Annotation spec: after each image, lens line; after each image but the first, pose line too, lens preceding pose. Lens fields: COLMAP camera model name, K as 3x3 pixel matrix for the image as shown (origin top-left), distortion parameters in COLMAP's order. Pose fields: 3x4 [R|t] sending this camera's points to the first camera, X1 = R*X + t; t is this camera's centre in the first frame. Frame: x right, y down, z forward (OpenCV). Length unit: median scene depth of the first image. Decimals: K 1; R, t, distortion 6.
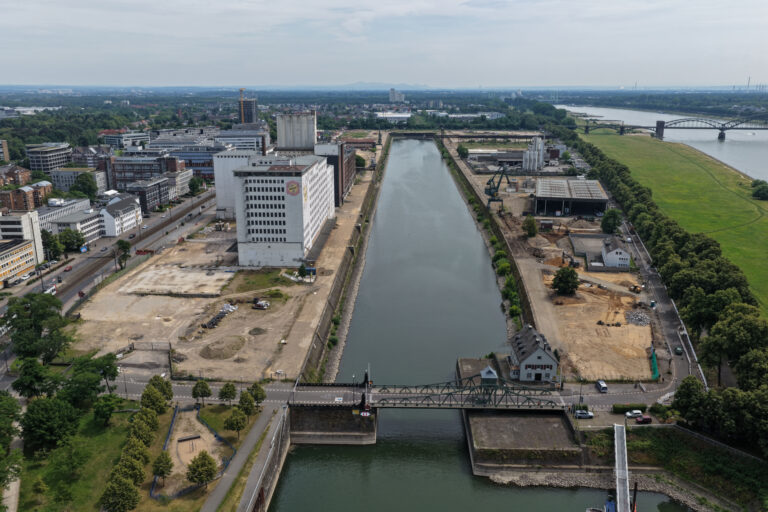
lens RADIAL K [[634.2, 0, 382.8], [0, 634.2, 257.4], [0, 0, 1]] dist [0.003658, -0.005338]
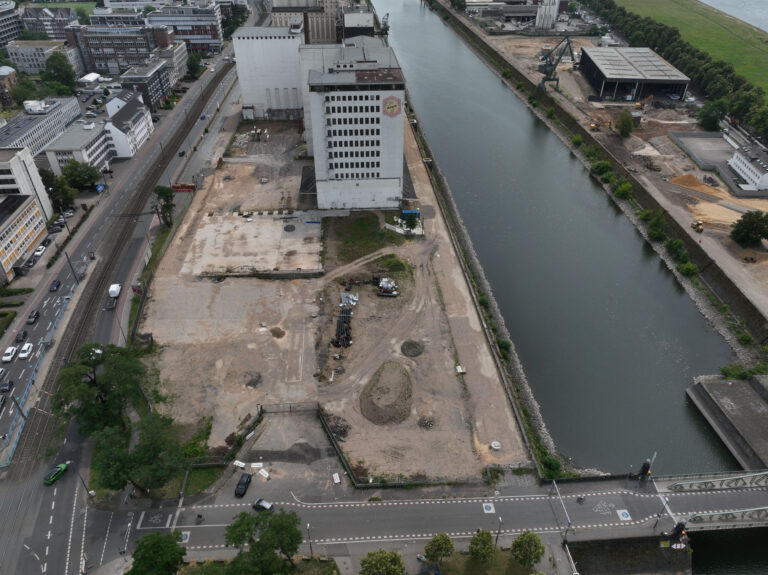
lens RADIAL K [[537.4, 0, 383.5], [0, 537.4, 285.1], [0, 0, 1]] dist [-0.004086, 0.019398]
pose [[0.993961, -0.061102, 0.091147, -0.219878], [0.026740, 0.940459, 0.338853, -0.125685], [-0.106425, -0.334369, 0.936414, 0.350823]]
